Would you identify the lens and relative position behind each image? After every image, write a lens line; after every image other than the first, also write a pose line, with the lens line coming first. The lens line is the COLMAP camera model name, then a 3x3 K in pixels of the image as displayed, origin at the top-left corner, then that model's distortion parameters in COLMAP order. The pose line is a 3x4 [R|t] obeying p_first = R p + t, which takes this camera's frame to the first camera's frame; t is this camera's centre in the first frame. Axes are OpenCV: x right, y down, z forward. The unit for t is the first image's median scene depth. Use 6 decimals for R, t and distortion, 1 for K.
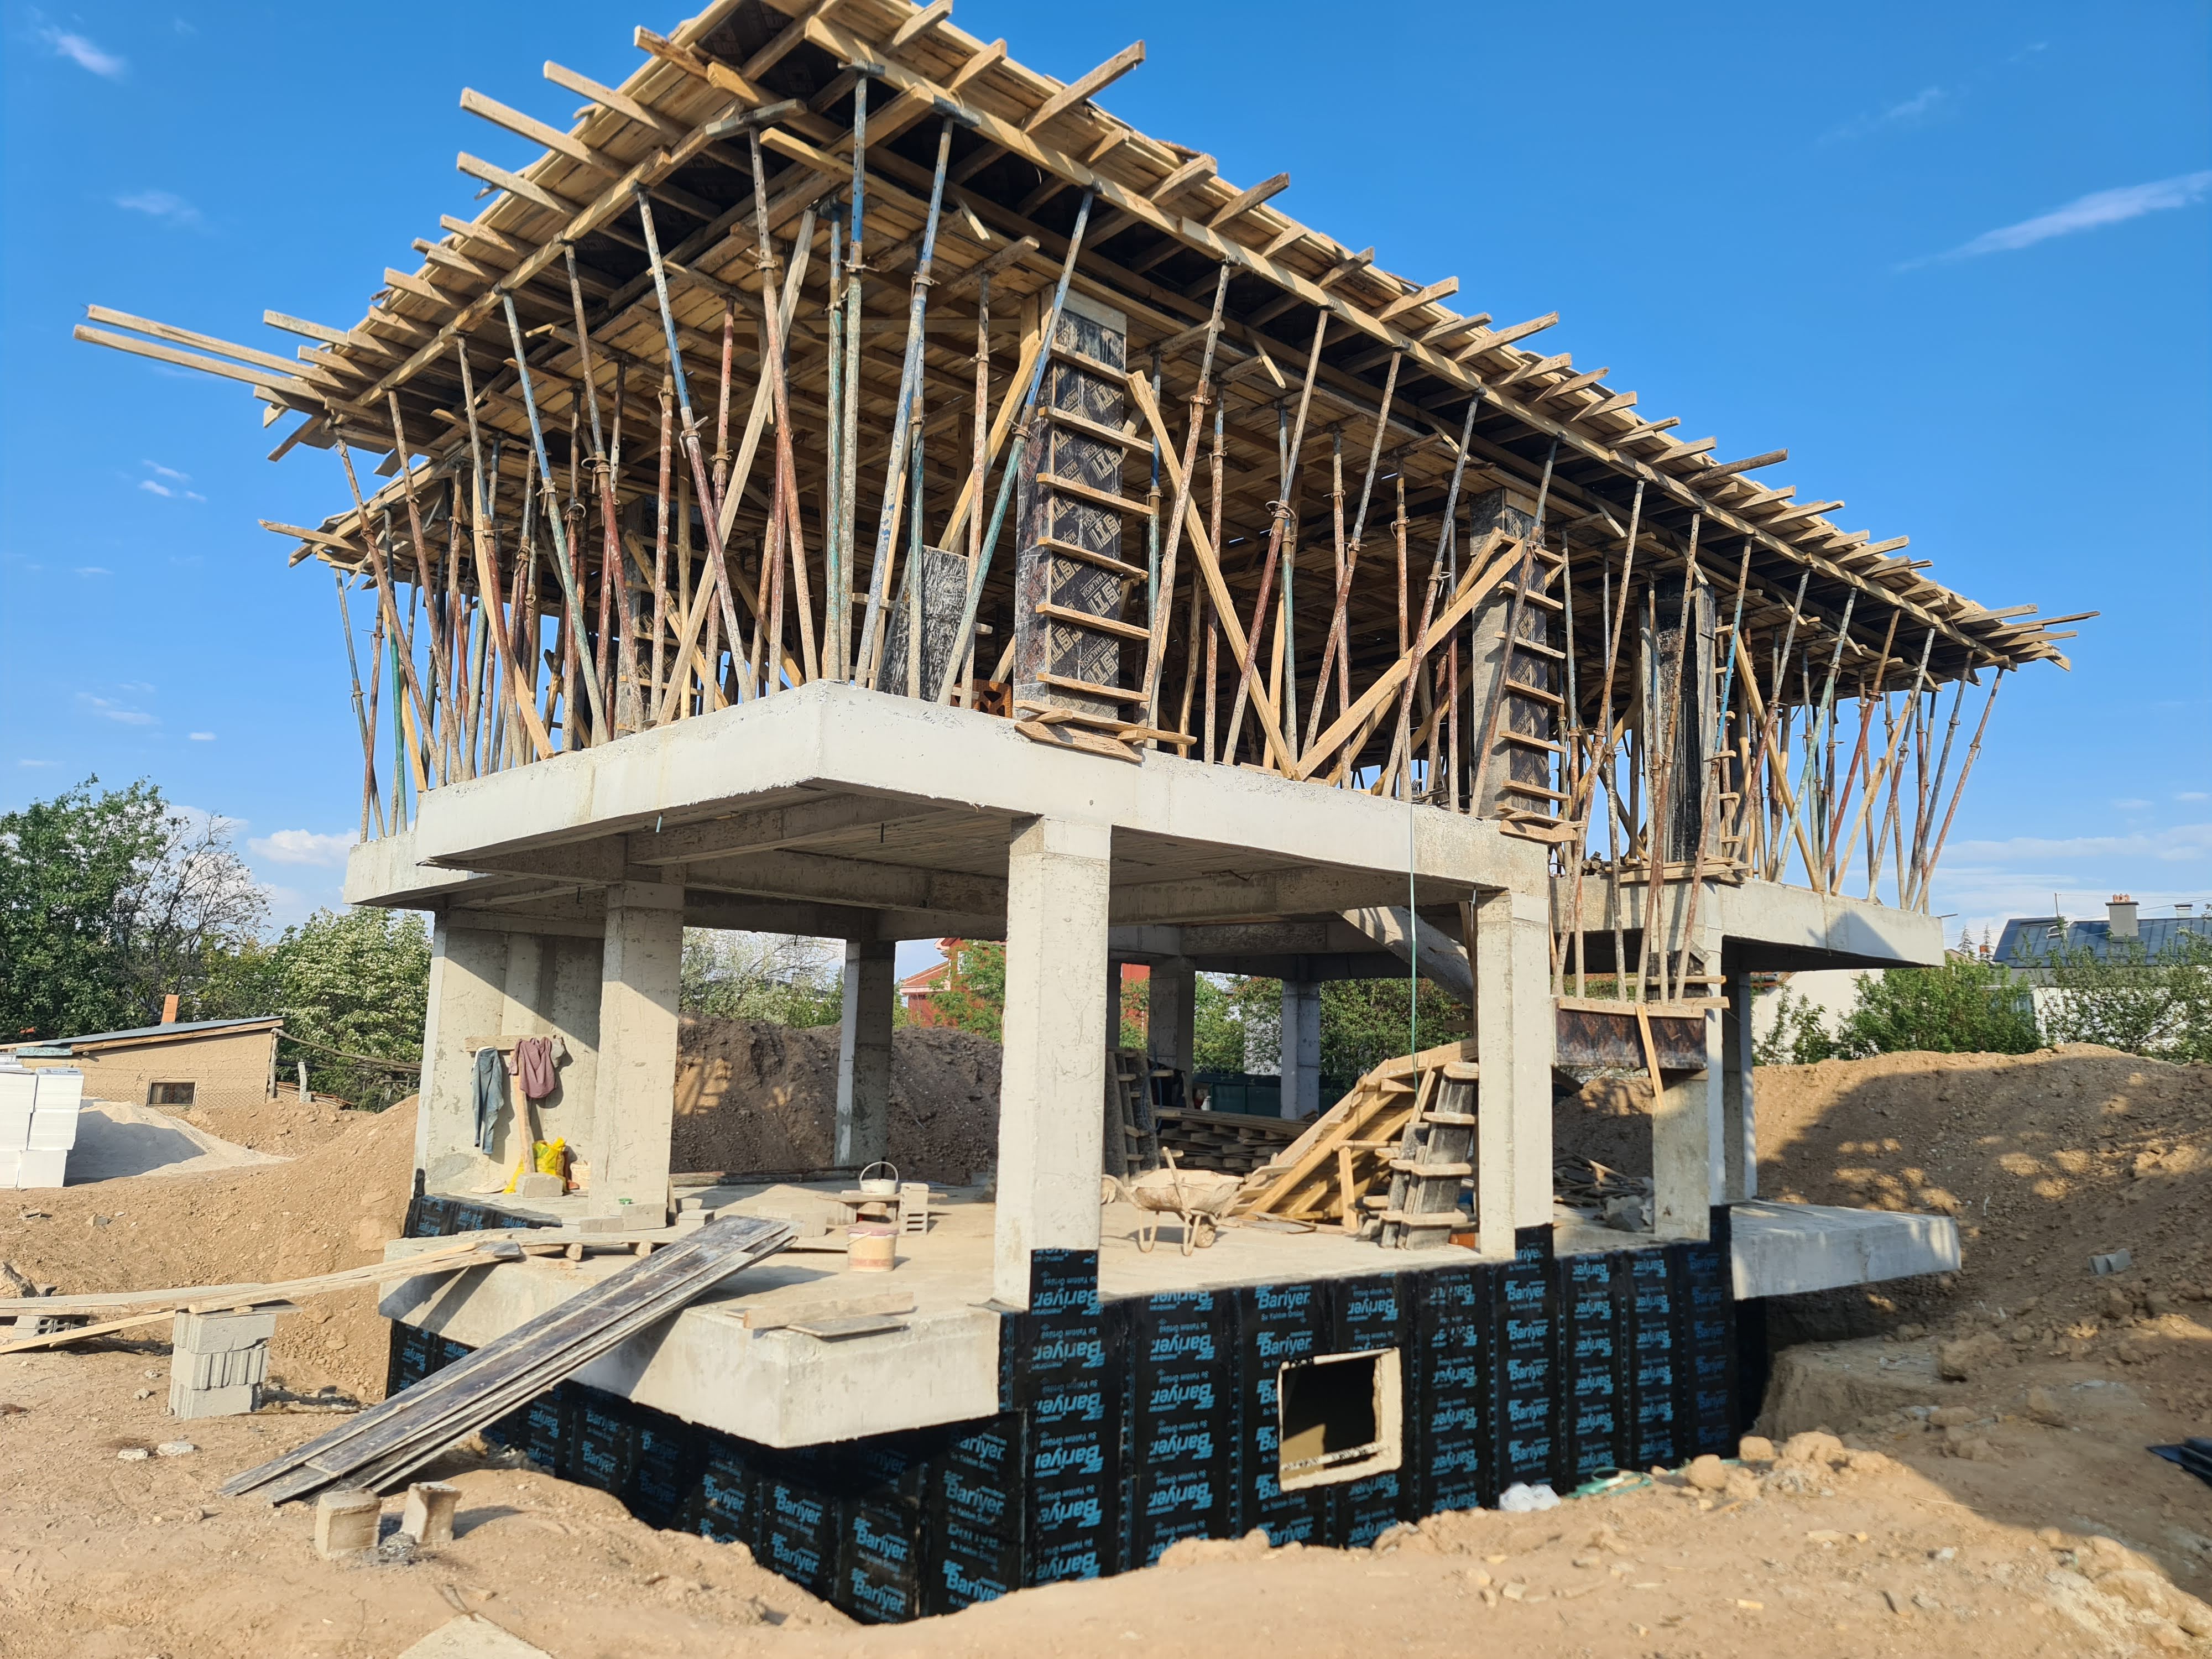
lens RADIAL K [[1614.8, 0, 1176.9], [0, 1614.8, 858.2], [0, 0, 1]] dist [0.047035, -0.008235]
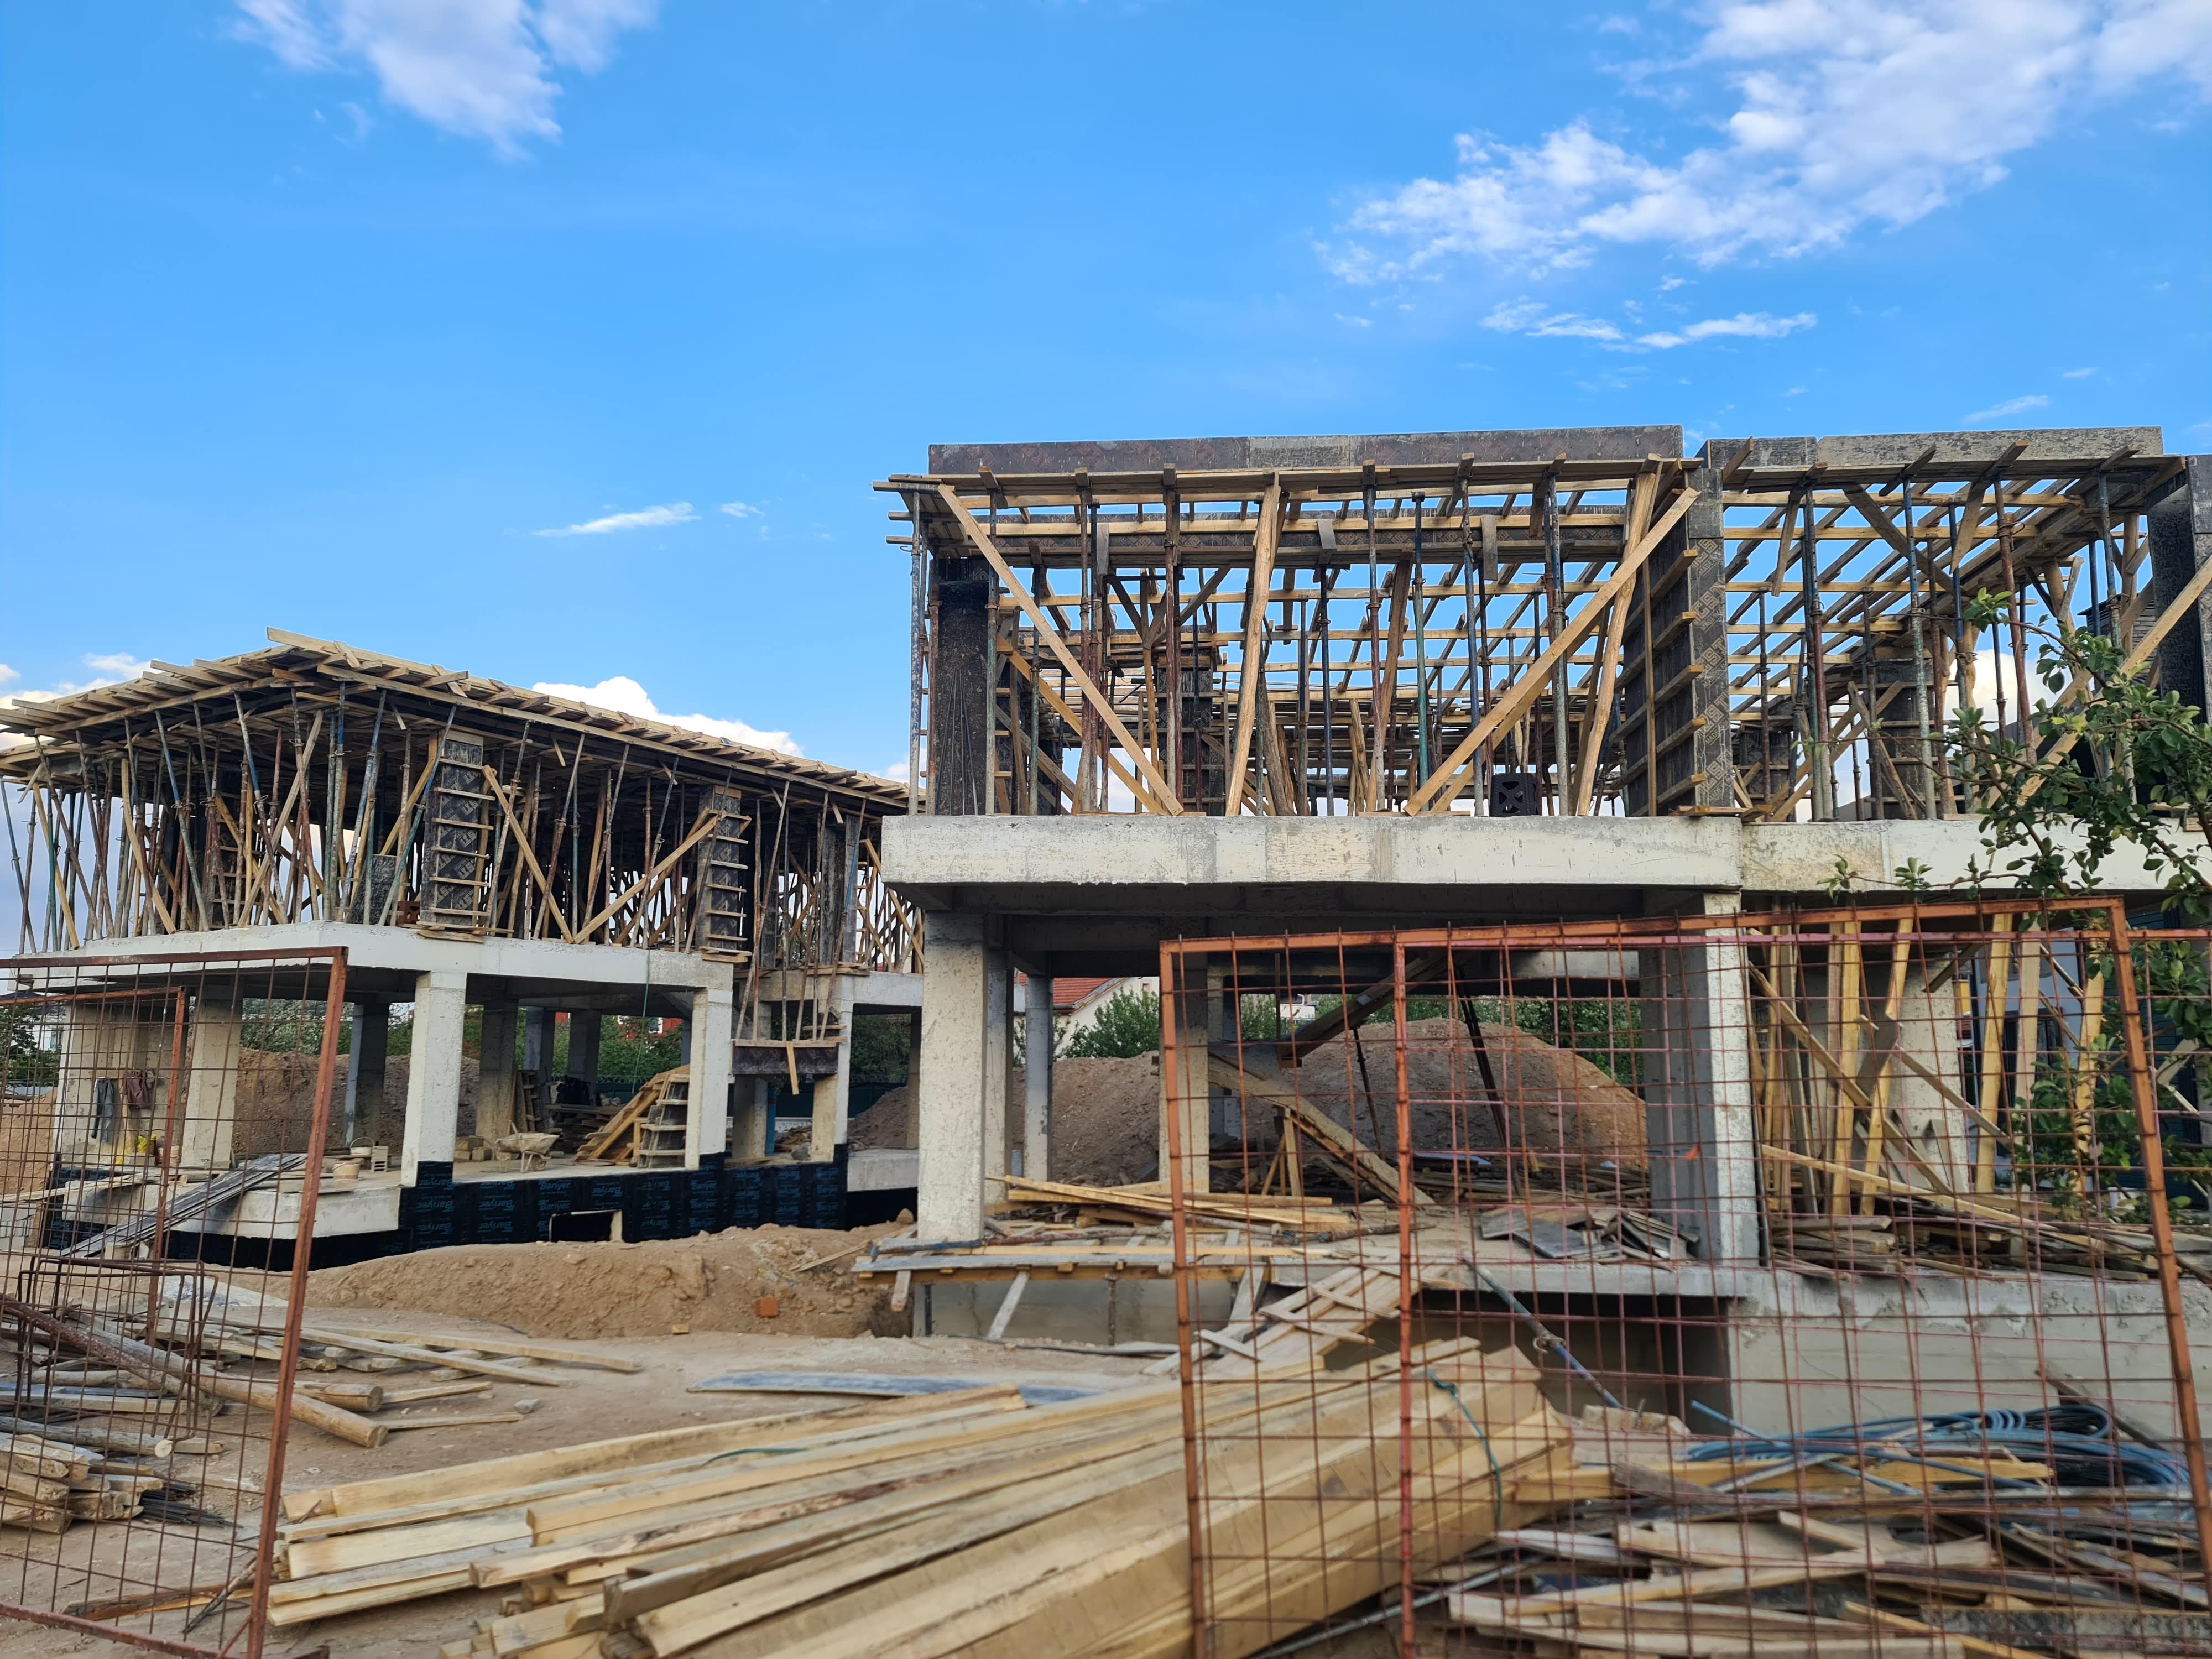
lens RADIAL K [[1614.8, 0, 1176.9], [0, 1614.8, 858.2], [0, 0, 1]] dist [0.047035, -0.008235]
pose [[0.969636, 0.012381, 0.244241, 0.339331], [-0.012169, 0.999923, -0.002379, -0.177052], [-0.244251, -0.000666, 0.969712, -1.347389]]
